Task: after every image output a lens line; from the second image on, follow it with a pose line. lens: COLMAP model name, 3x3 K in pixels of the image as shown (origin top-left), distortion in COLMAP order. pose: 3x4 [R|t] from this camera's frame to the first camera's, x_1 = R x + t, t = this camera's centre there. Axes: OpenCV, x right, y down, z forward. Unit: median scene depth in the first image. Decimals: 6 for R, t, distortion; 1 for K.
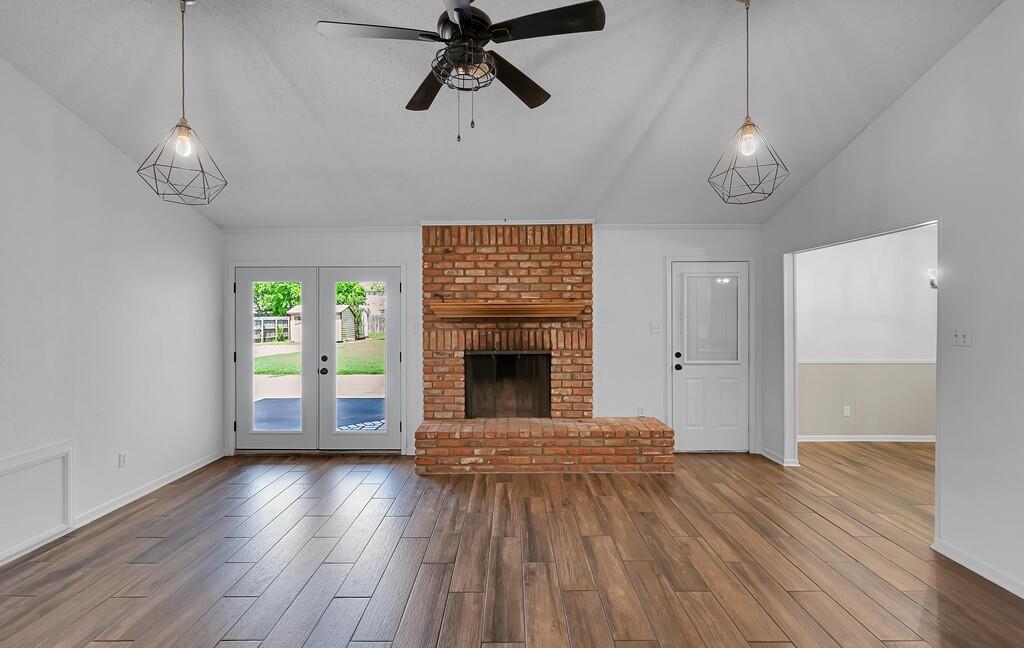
lens RADIAL K [[430.4, 0, 512.0], [0, 430.4, 324.0], [0, 0, 1]] dist [-0.000776, -0.000225]
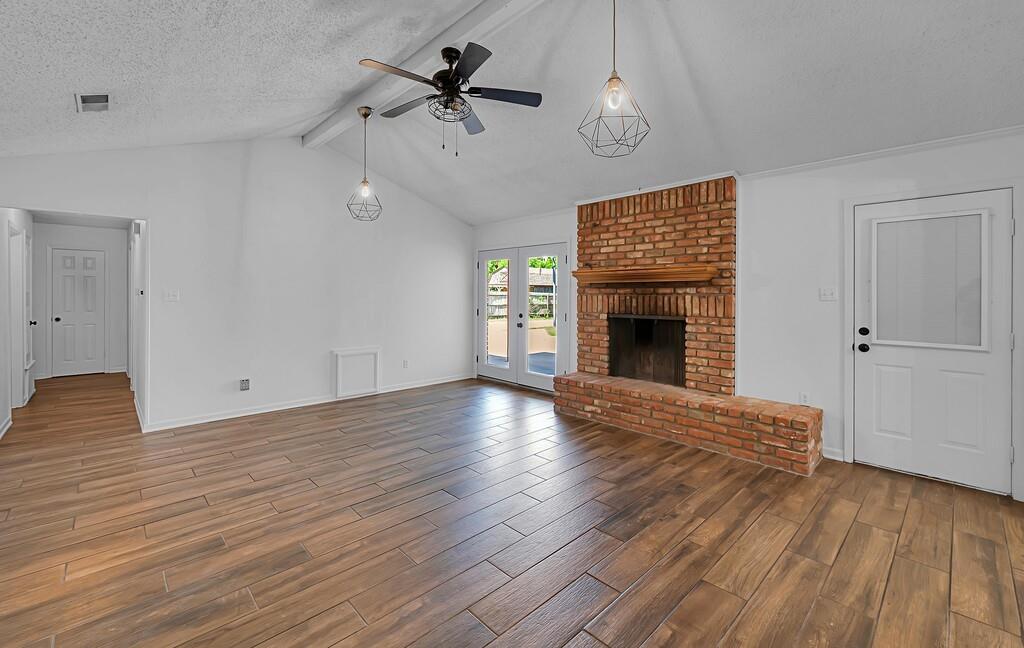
lens RADIAL K [[430.9, 0, 508.9], [0, 430.9, 303.0], [0, 0, 1]] dist [-0.001379, -0.000280]
pose [[0.688890, 0.020288, -0.724582, 0.517767], [-0.019790, 0.999762, 0.009178, 0.029891], [0.724595, 0.008017, 0.689128, 0.055160]]
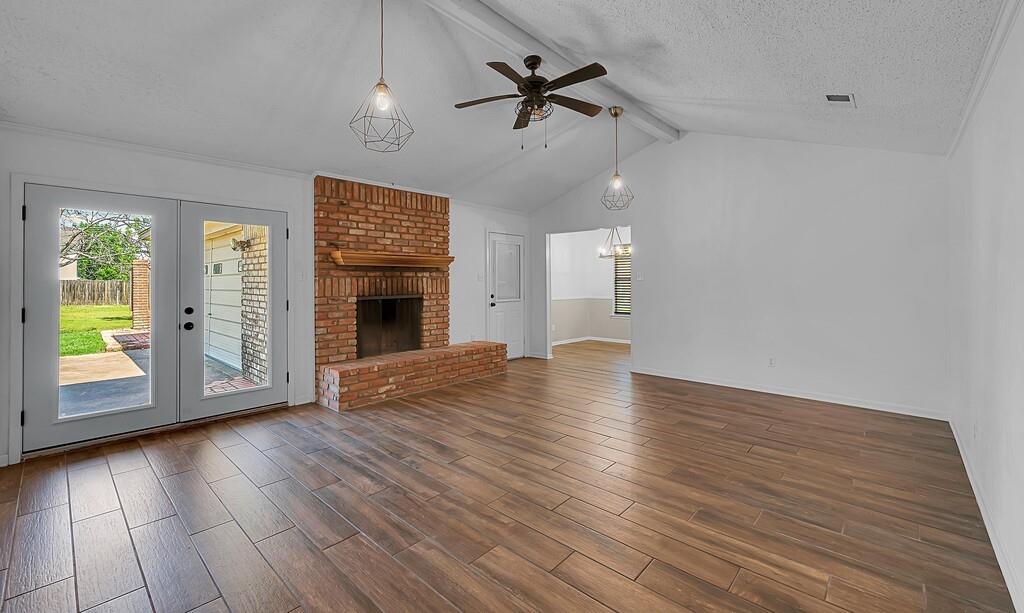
lens RADIAL K [[417.3, 0, 522.6], [0, 417.3, 286.5], [0, 0, 1]] dist [-0.000207, -0.000078]
pose [[0.665767, -0.008042, 0.746116, -0.624031], [0.017163, 0.999842, -0.004538, 0.049130], [-0.745962, 0.015827, 0.665800, -0.021387]]
